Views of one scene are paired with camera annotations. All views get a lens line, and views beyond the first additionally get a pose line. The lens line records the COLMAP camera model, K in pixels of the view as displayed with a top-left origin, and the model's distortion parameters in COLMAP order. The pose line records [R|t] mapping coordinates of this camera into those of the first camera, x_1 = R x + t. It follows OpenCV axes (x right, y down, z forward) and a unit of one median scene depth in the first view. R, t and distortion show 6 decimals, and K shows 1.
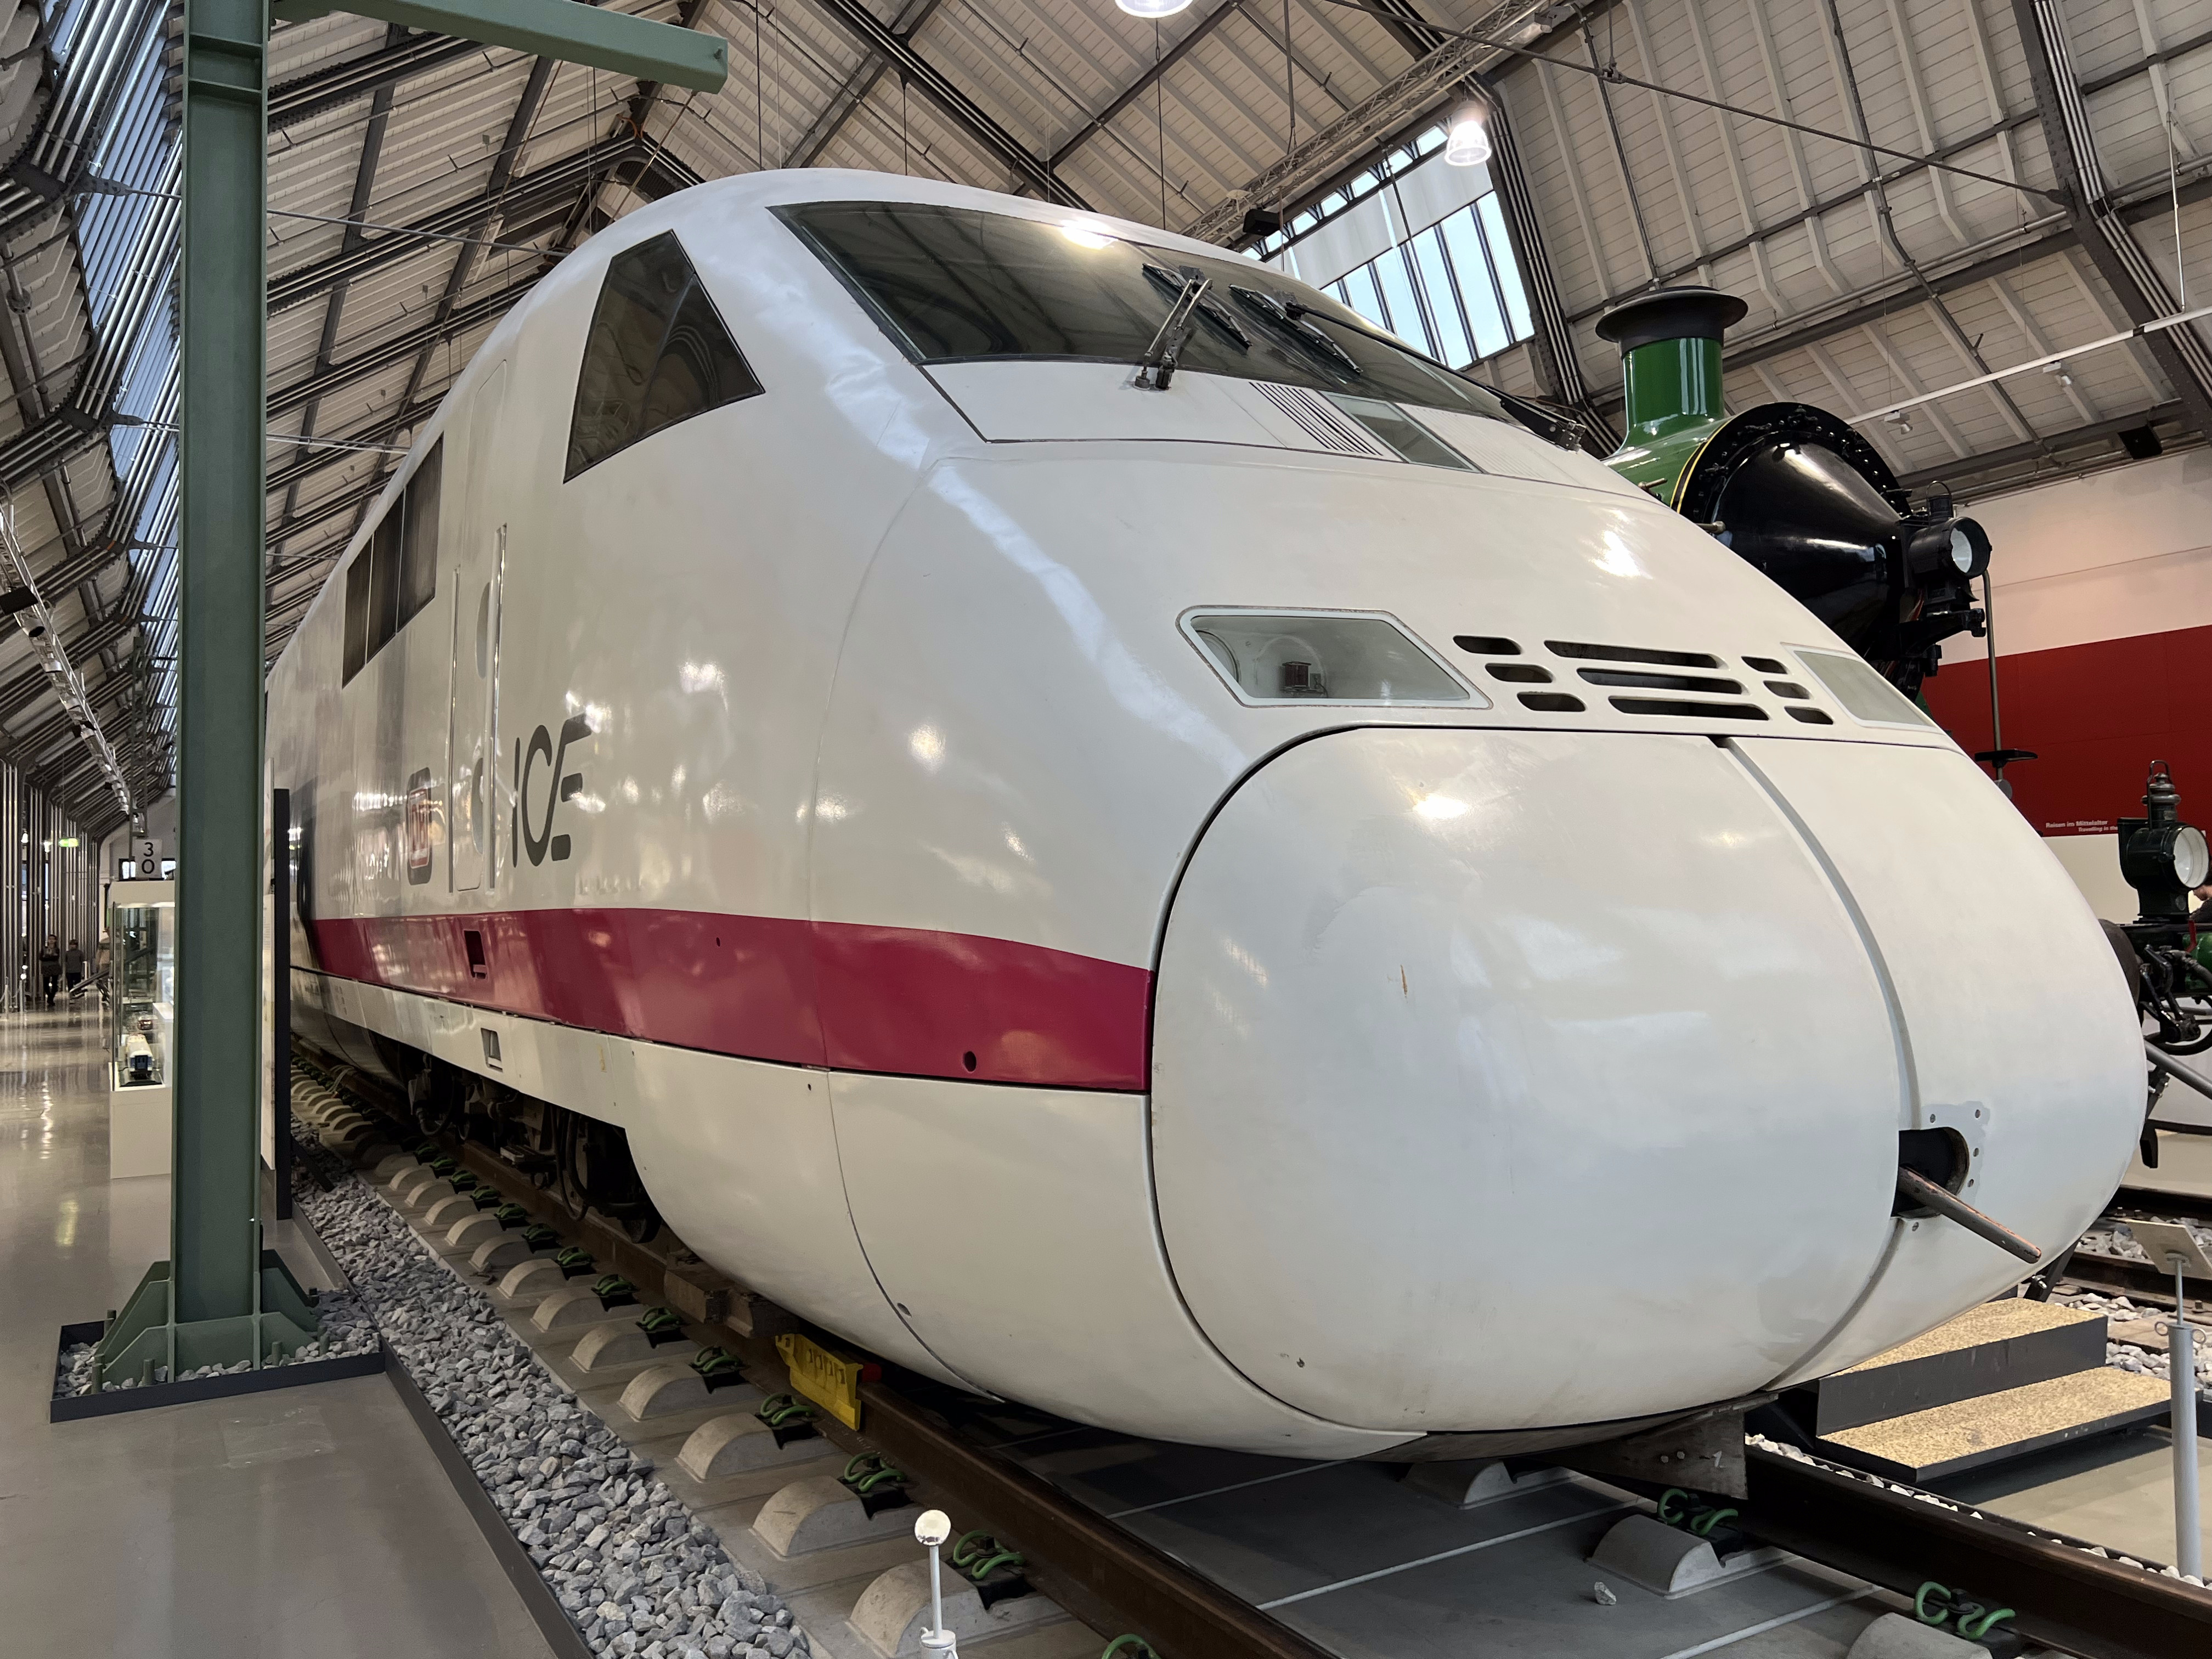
lens RADIAL K [[1666.3, 0, 1083.4], [0, 1666.3, 819.3], [0, 0, 1]] dist [0.055912, -0.063452]
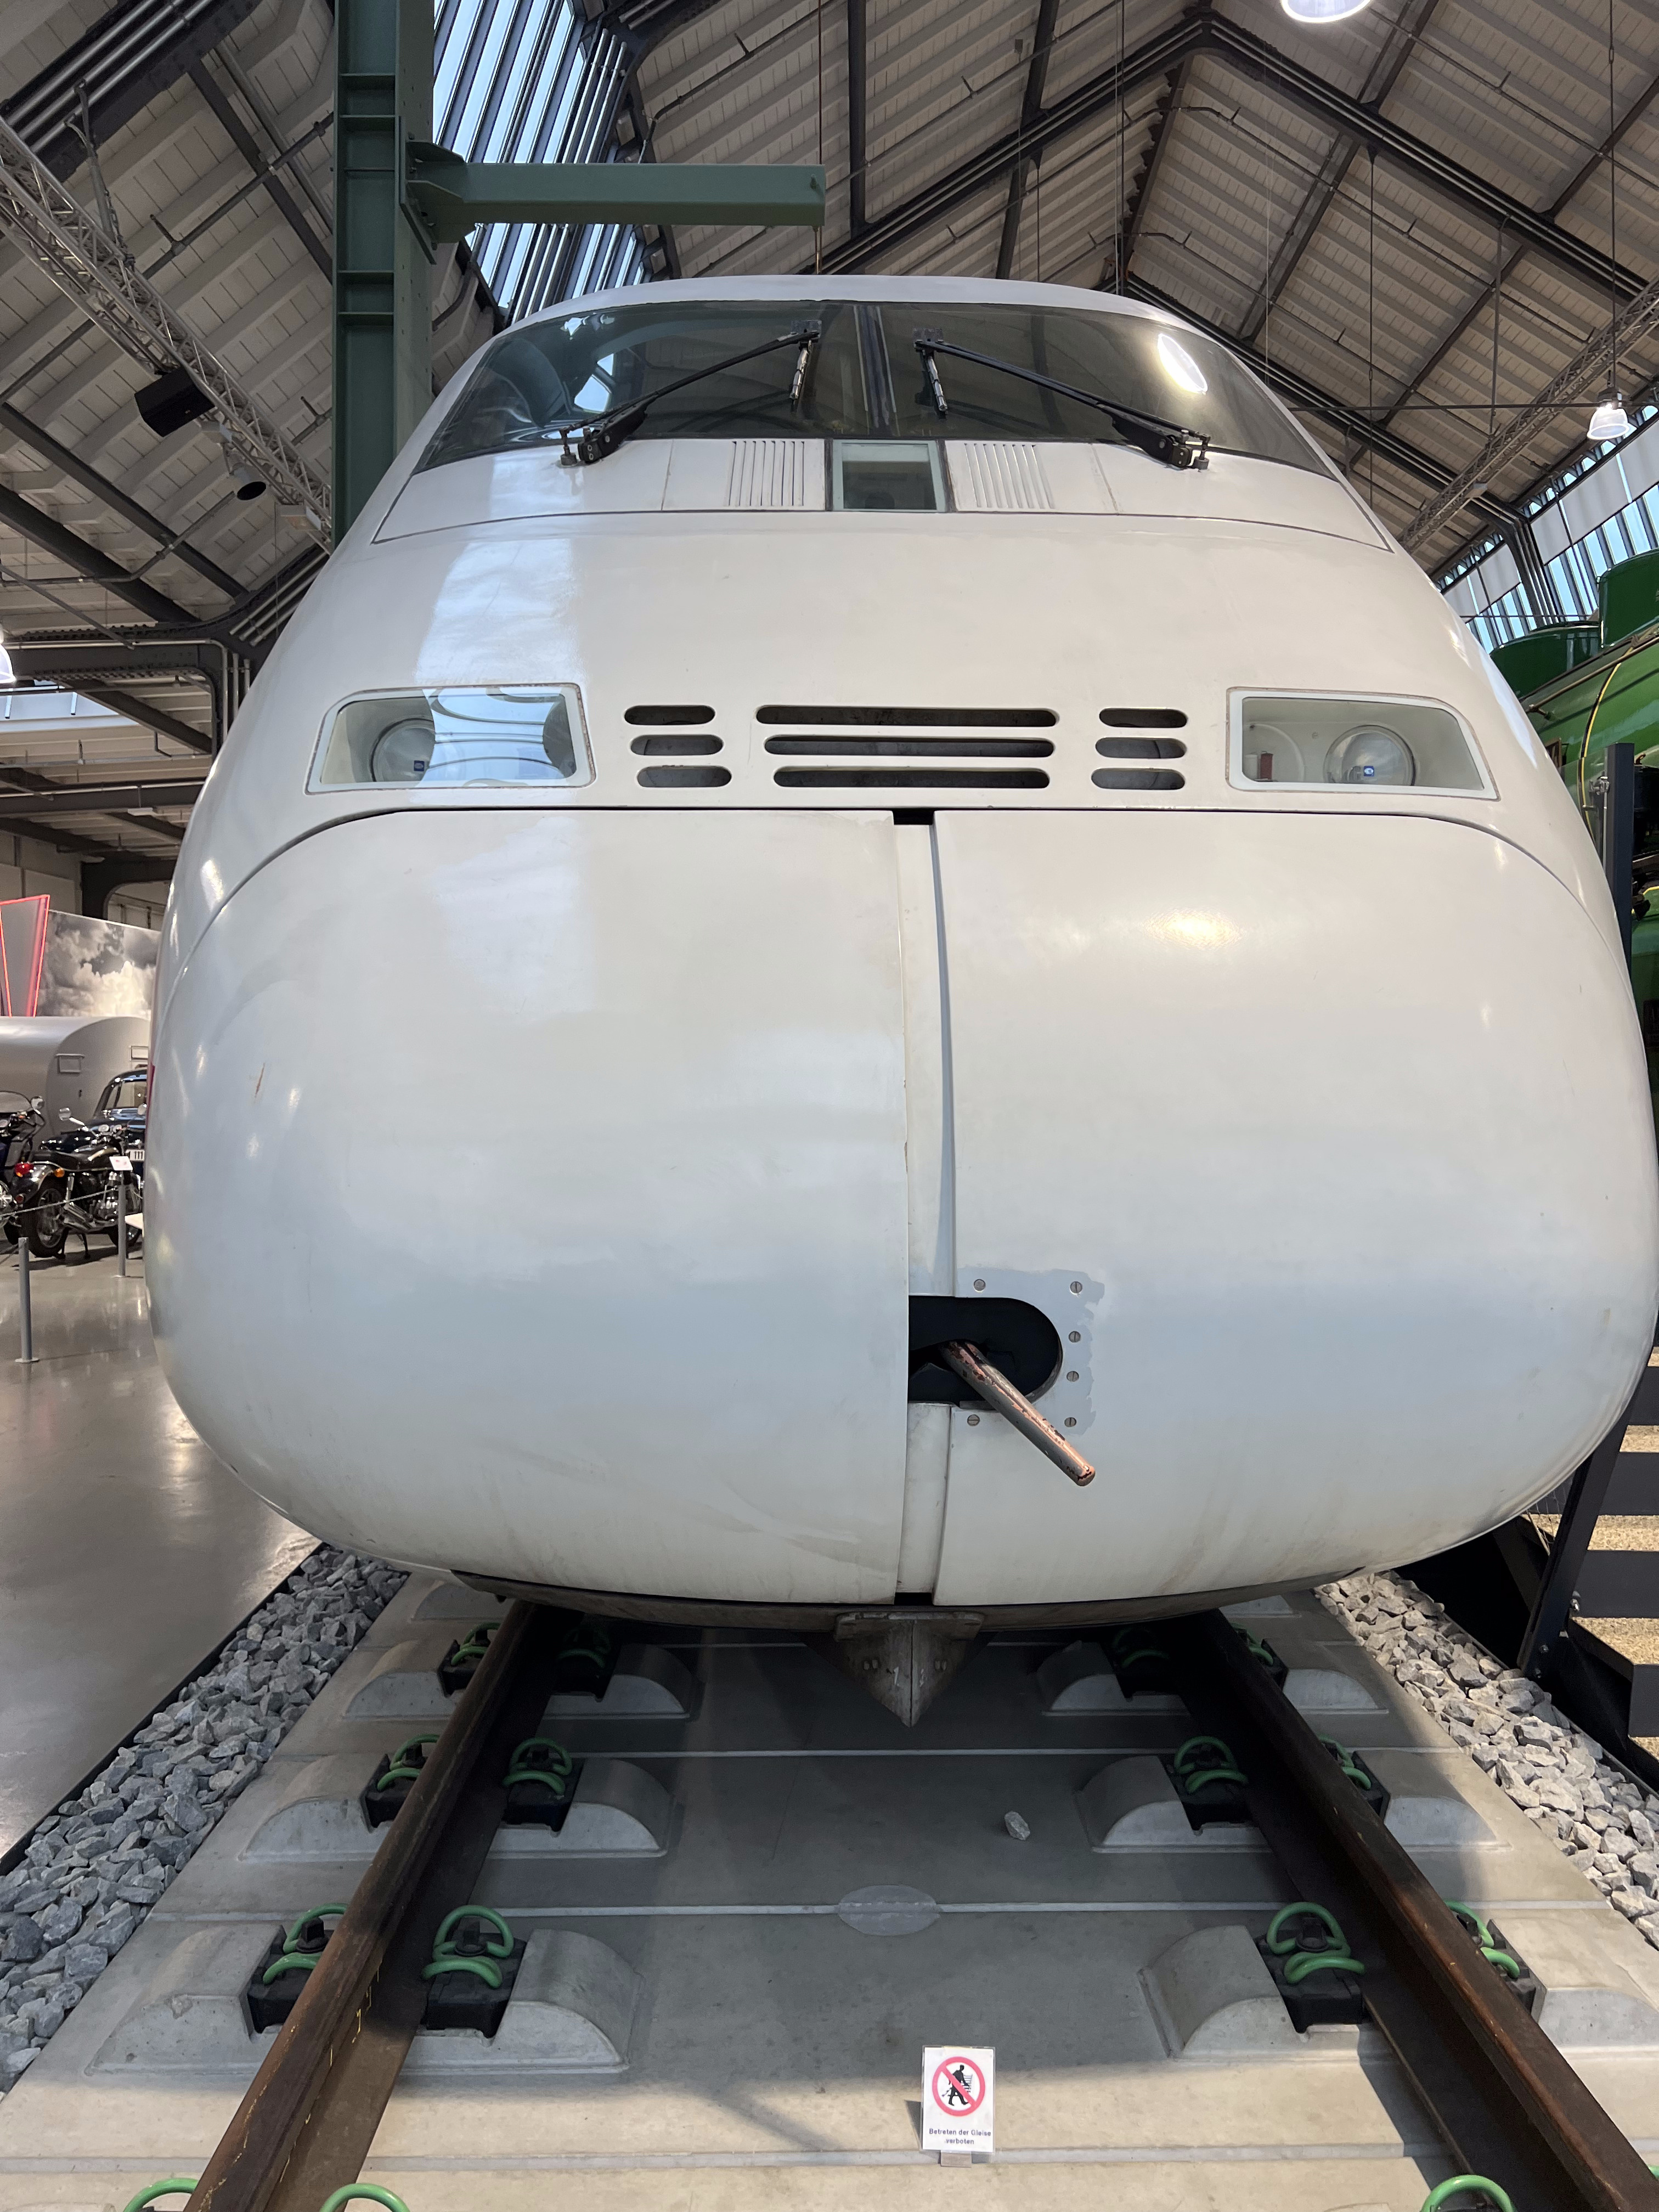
lens RADIAL K [[1666.3, 0, 848.1], [0, 1666.3, 1092.5], [0, 0, 1]] dist [0.055912, -0.063452]
pose [[0.875015, 0.034277, -0.482881, 0.371592], [-0.001362, 0.997660, 0.068350, 0.015820], [0.484094, -0.059150, 0.873014, 0.134357]]
